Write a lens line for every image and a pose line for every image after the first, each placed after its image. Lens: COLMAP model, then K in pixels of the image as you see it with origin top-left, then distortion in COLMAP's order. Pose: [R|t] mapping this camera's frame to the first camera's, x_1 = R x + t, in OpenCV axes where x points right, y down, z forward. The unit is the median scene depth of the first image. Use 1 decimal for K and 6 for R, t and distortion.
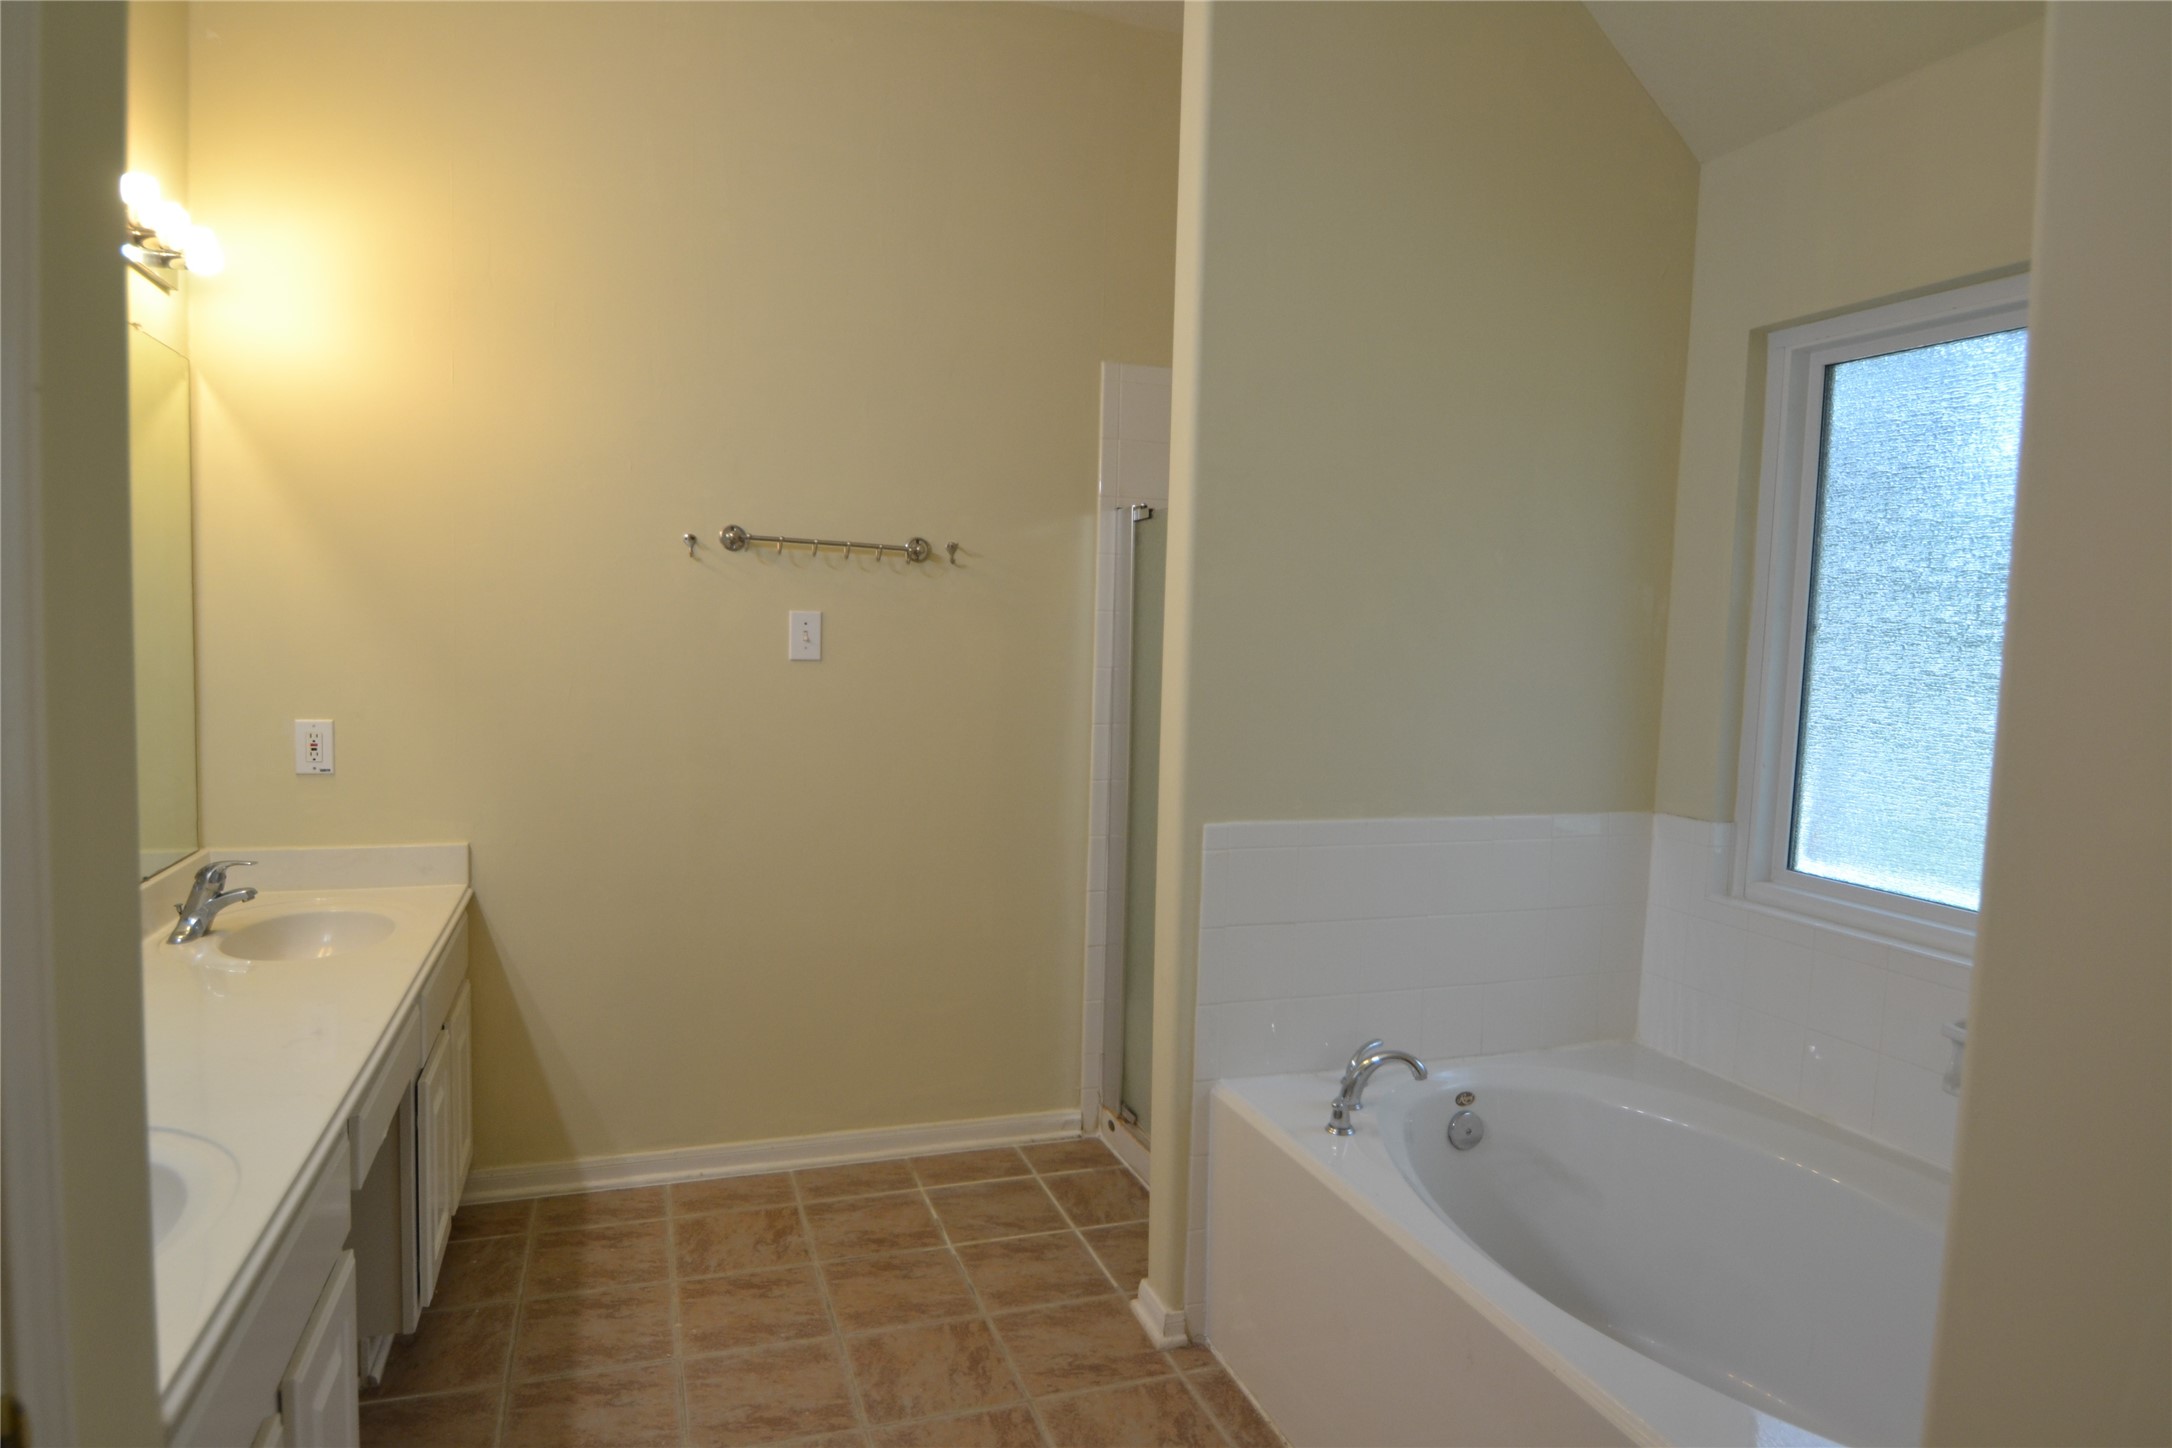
lens RADIAL K [[1280.3, 0, 1081.4], [0, 1280.3, 731.0], [0, 0, 1]] dist [-0.023178, -0.002354]
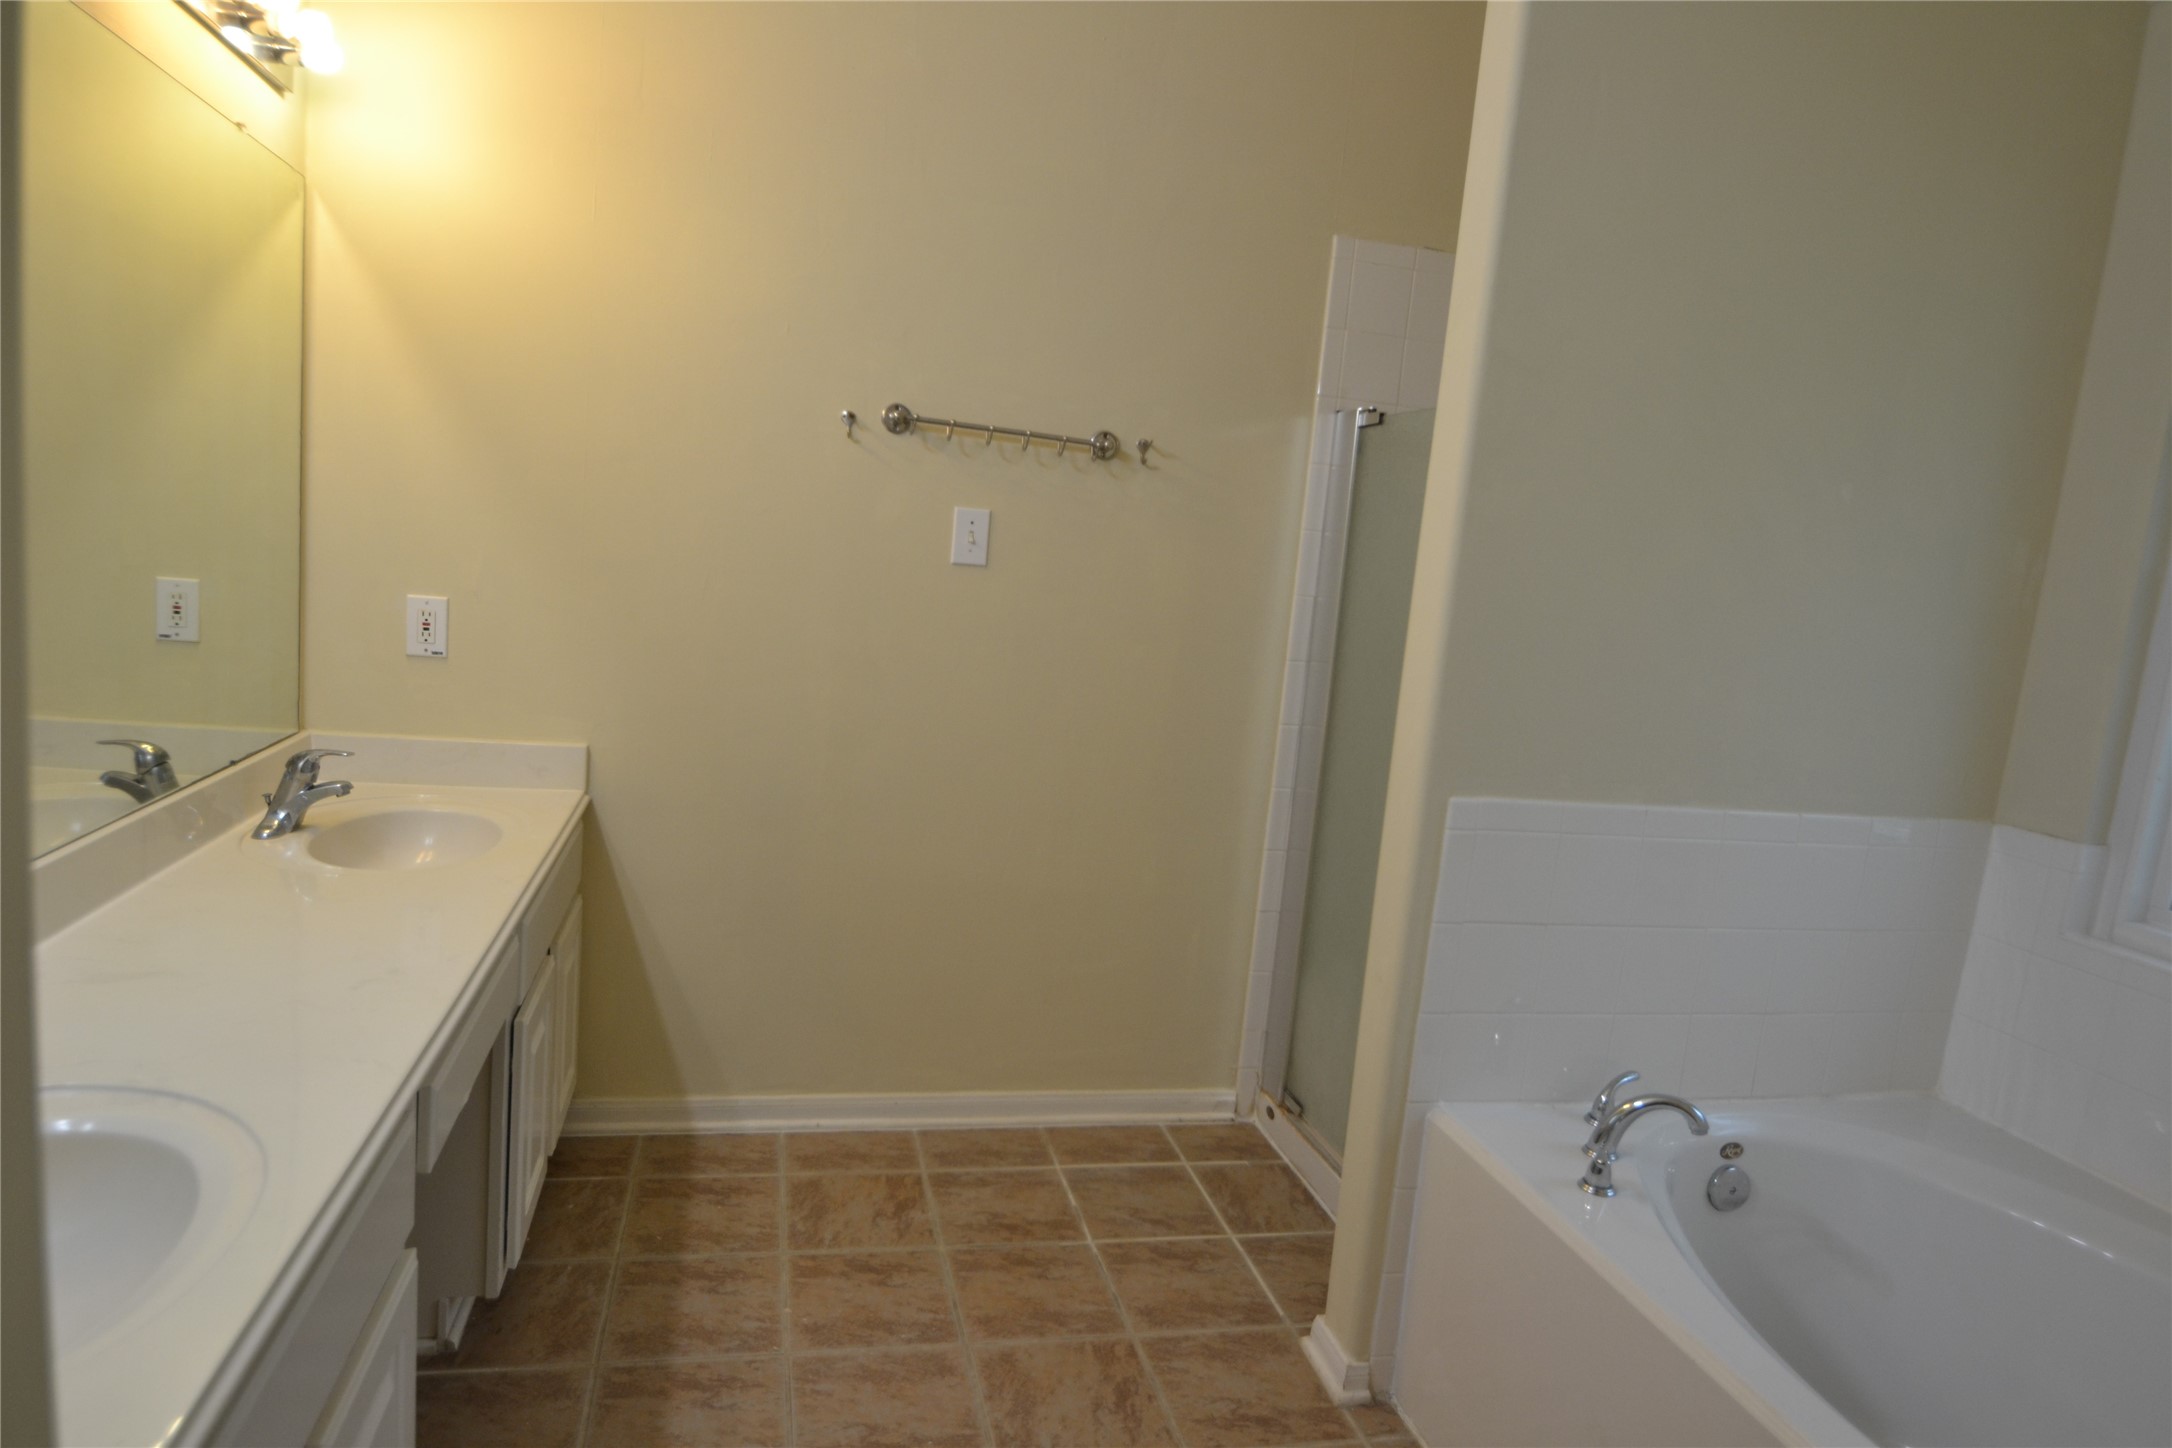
lens RADIAL K [[1280.3, 0, 1081.4], [0, 1280.3, 731.0], [0, 0, 1]] dist [-0.023178, -0.002354]
pose [[0.993191, 0.076658, -0.087719, -0.064399], [-0.071044, 0.995325, 0.065430, -0.006013], [0.092324, -0.058752, 0.993994, 0.155258]]
